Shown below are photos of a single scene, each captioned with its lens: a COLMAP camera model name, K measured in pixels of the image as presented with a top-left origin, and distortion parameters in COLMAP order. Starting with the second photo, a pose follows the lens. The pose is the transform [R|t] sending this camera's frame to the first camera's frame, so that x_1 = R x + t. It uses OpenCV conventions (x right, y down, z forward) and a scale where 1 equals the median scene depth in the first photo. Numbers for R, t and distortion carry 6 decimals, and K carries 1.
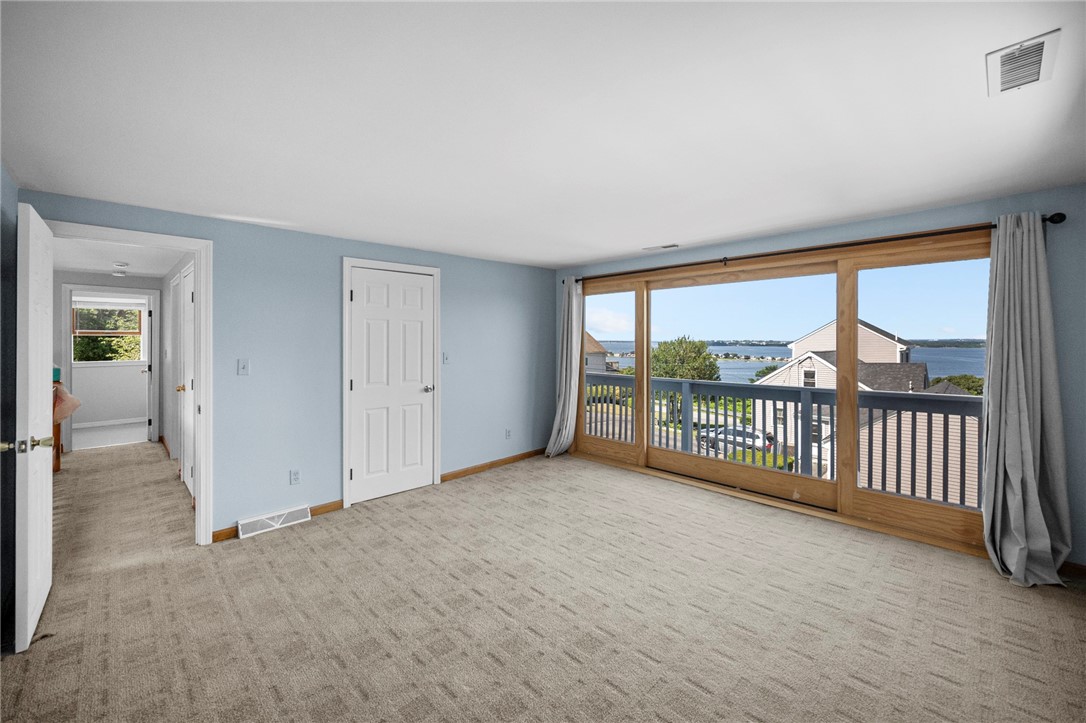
lens RADIAL K [[439.2, 0, 539.0], [0, 439.2, 351.0], [0, 0, 1]] dist [0.000116, -0.000120]
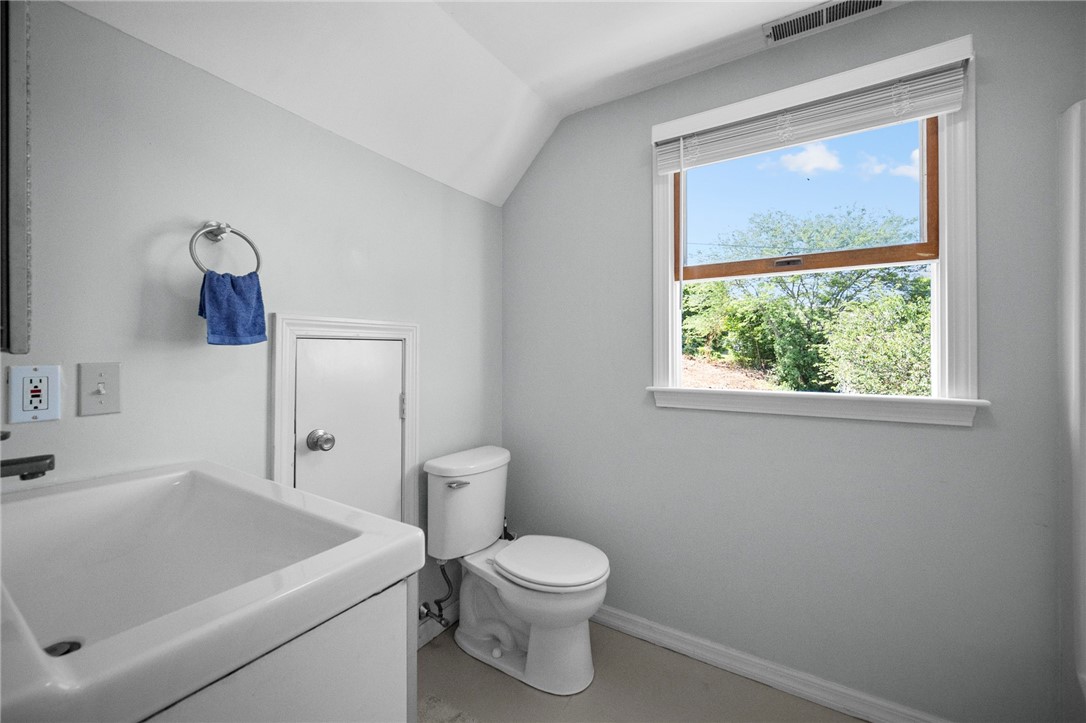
lens RADIAL K [[439.2, 0, 544.4], [0, 439.2, 352.9], [0, 0, 1]] dist [0.000116, -0.000120]
pose [[0.233002, -0.007112, -0.972450, -0.247394], [-0.004799, 0.999953, -0.008463, -0.003288], [0.972464, 0.006639, 0.232957, 0.262971]]
